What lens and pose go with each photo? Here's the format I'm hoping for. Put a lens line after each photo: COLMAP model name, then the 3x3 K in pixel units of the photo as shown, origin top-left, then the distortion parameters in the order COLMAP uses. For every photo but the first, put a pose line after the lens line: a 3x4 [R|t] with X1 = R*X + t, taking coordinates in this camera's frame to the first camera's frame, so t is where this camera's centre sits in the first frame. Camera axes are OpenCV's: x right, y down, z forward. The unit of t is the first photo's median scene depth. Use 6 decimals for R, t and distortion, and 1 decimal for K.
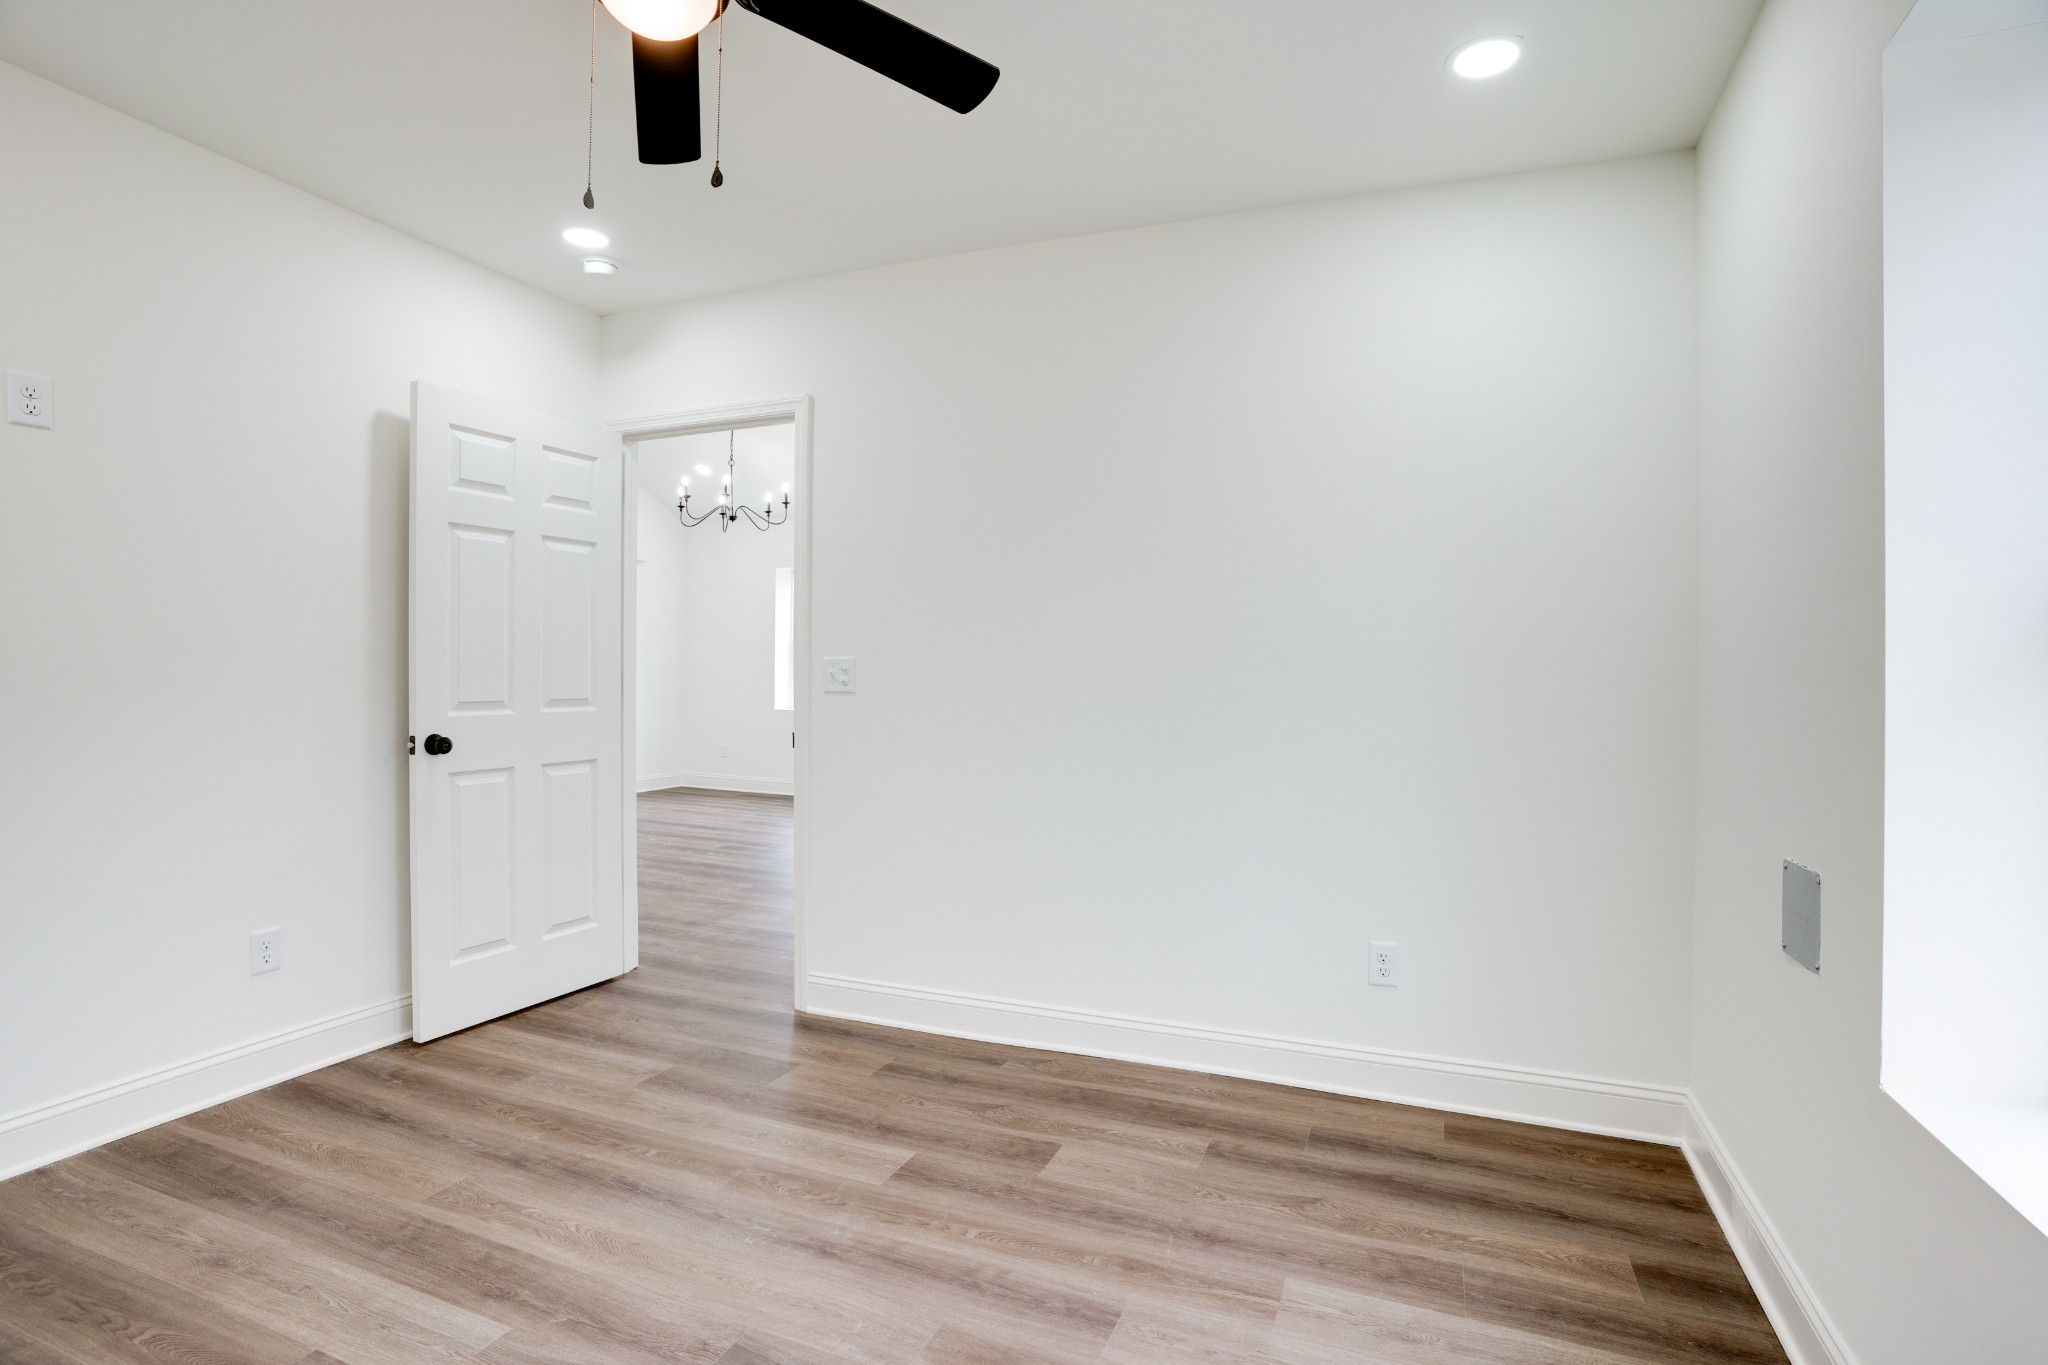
lens RADIAL K [[1003.0, 0, 982.6], [0, 1003.0, 655.3], [0, 0, 1]] dist [-0.068704, 0.031762]
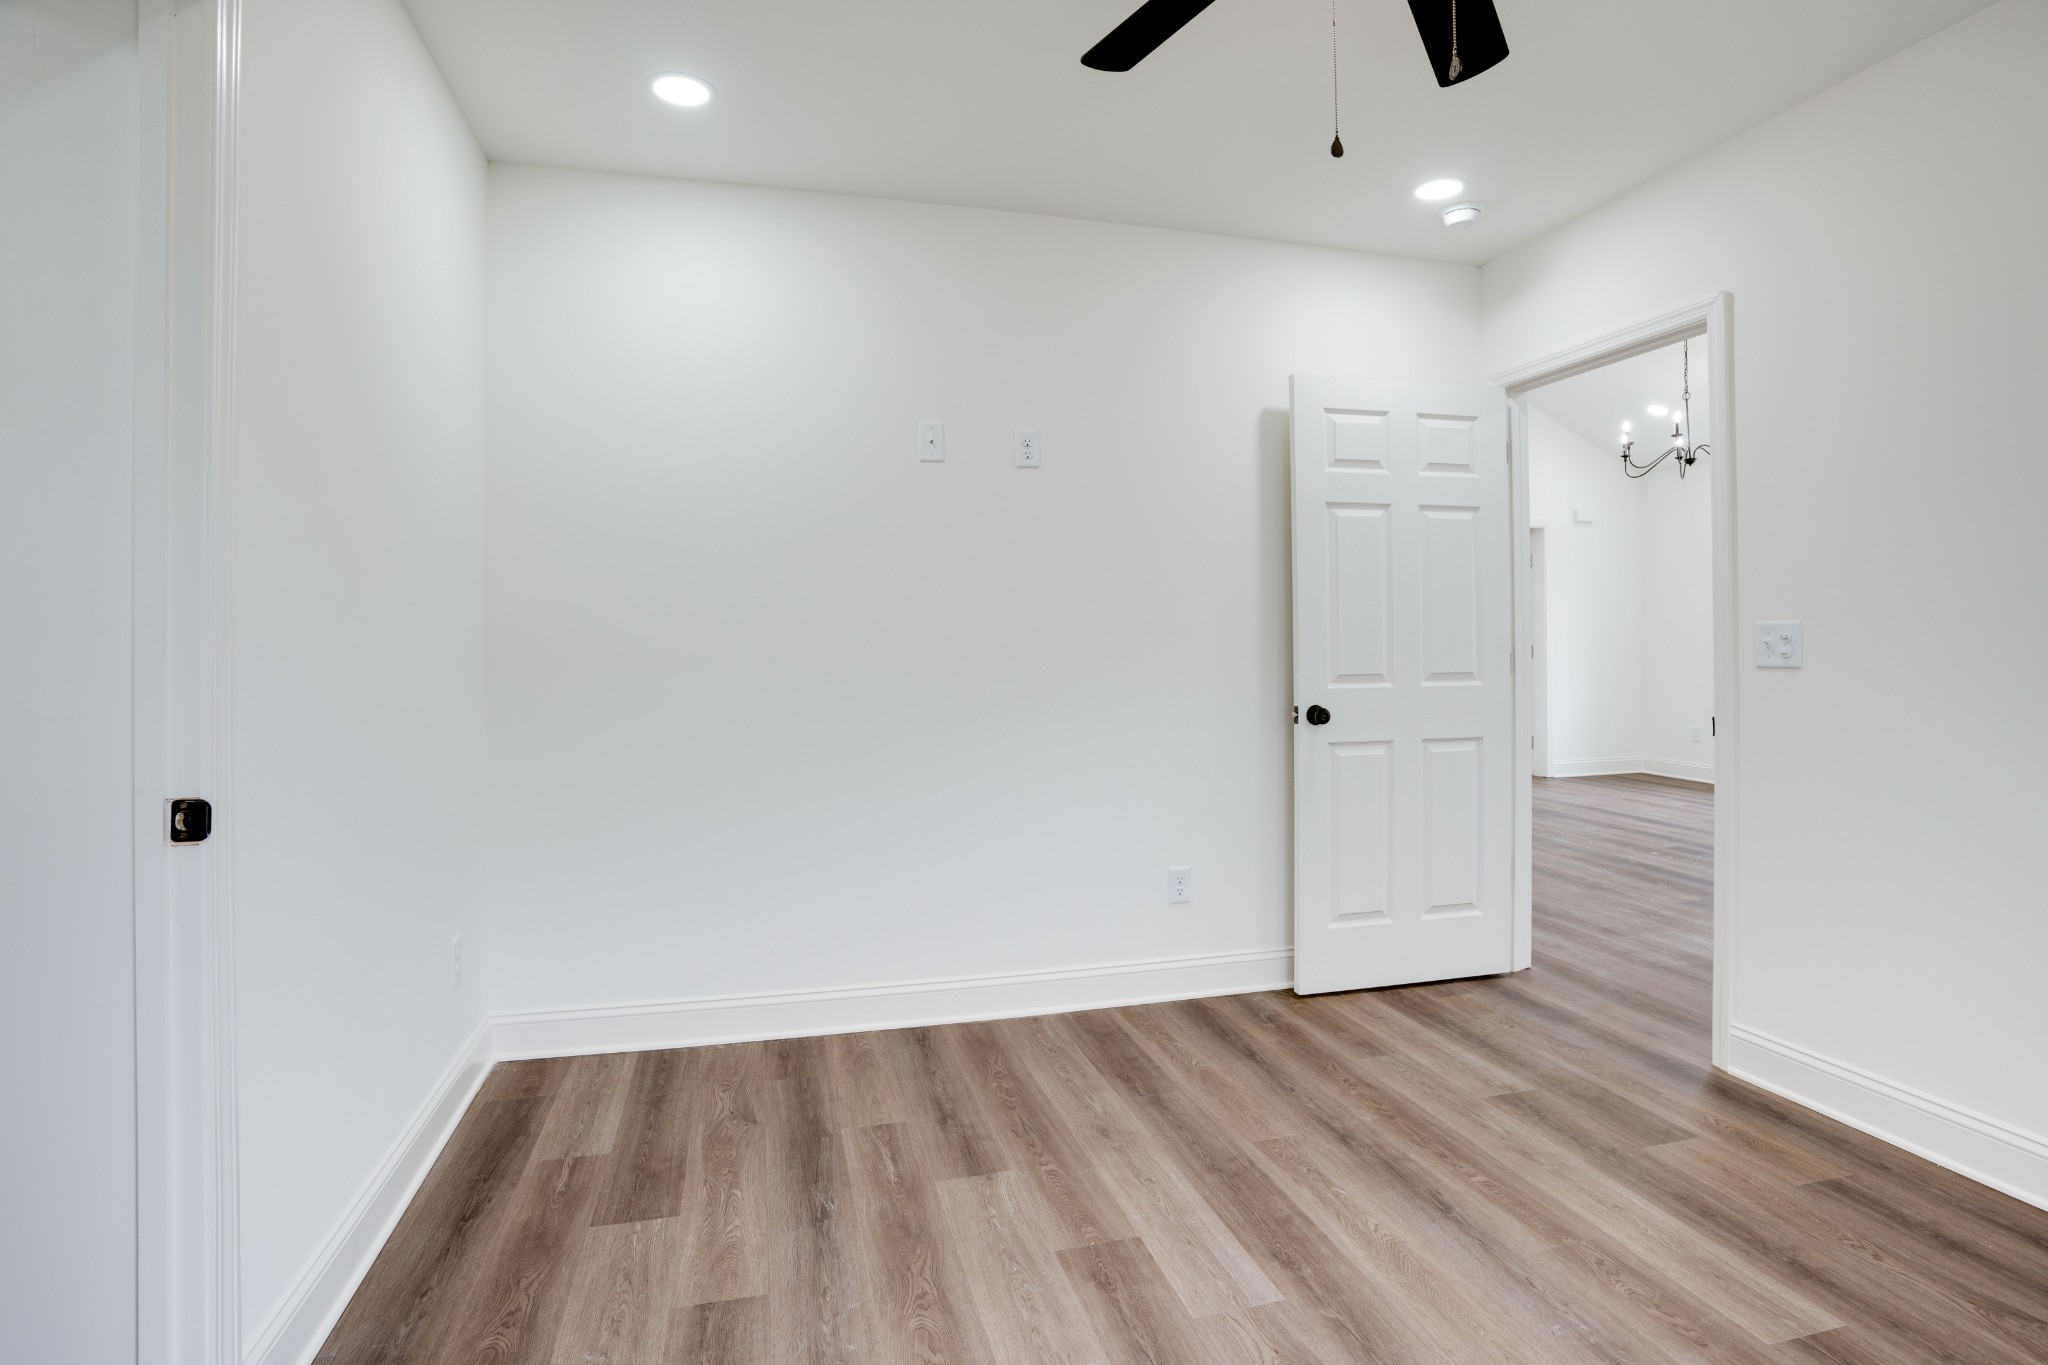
lens RADIAL K [[1003.0, 0, 1073.6], [0, 1003.0, 628.6], [0, 0, 1]] dist [-0.068704, 0.031762]
pose [[0.634071, -0.021290, -0.772982, 0.110528], [0.022079, 0.999712, -0.009423, 0.002817], [0.772960, -0.011092, 0.634358, 0.128020]]
